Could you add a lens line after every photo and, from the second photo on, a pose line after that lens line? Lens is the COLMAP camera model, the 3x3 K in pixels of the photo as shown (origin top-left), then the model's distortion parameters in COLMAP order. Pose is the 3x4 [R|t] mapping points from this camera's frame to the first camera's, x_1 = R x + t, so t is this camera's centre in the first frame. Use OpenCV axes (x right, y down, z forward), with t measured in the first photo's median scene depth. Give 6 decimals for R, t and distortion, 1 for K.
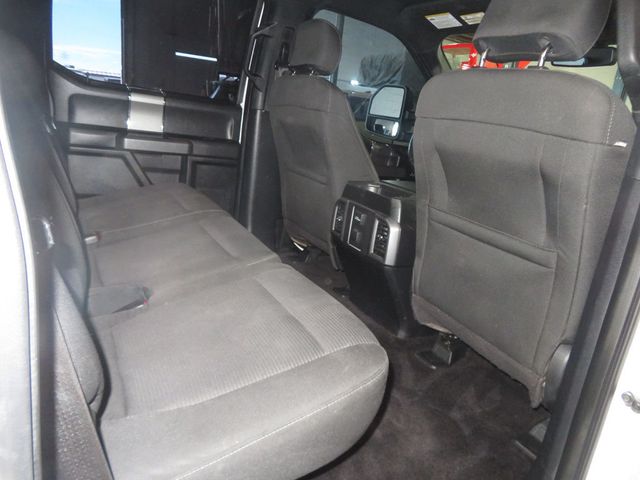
lens RADIAL K [[467.7, 0, 320.6], [0, 467.7, 236.9], [0, 0, 1]] dist [-0.004951, 0.005440]
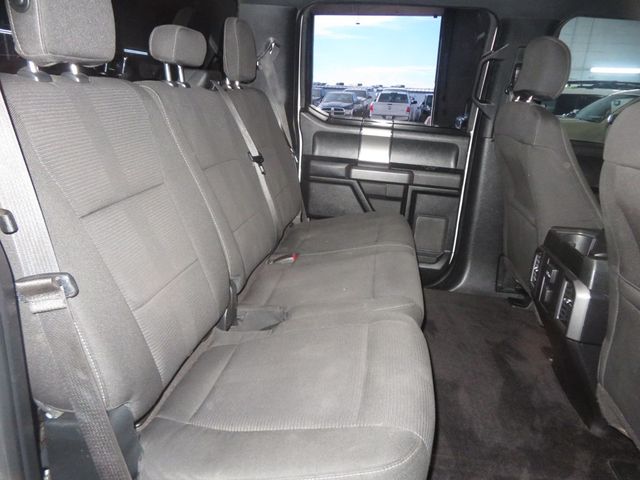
lens RADIAL K [[467.7, 0, 316.0], [0, 467.7, 238.6], [0, 0, 1]] dist [-0.004951, 0.005440]
pose [[0.789815, 0.101820, -0.604835, 0.212463], [-0.112102, 0.993478, 0.020859, -0.061942], [0.603014, 0.051328, 0.796077, 0.071827]]
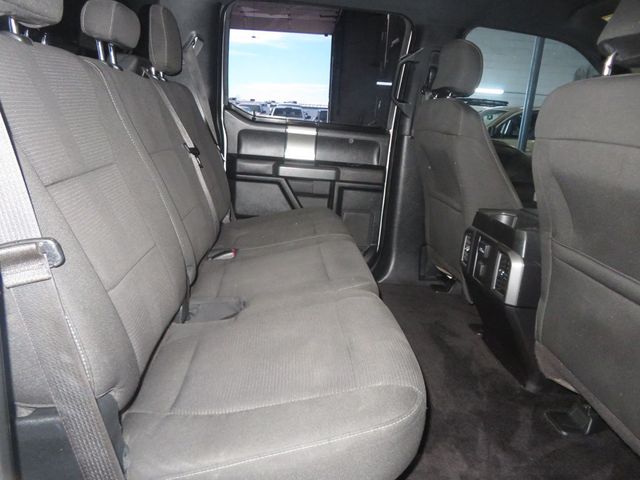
lens RADIAL K [[467.7, 0, 318.5], [0, 467.7, 237.8], [0, 0, 1]] dist [-0.004951, 0.005440]
pose [[0.908164, 0.044636, -0.416228, 0.143406], [-0.064330, 0.997370, -0.033402, -0.010116], [0.413642, 0.057111, 0.908647, 0.034095]]
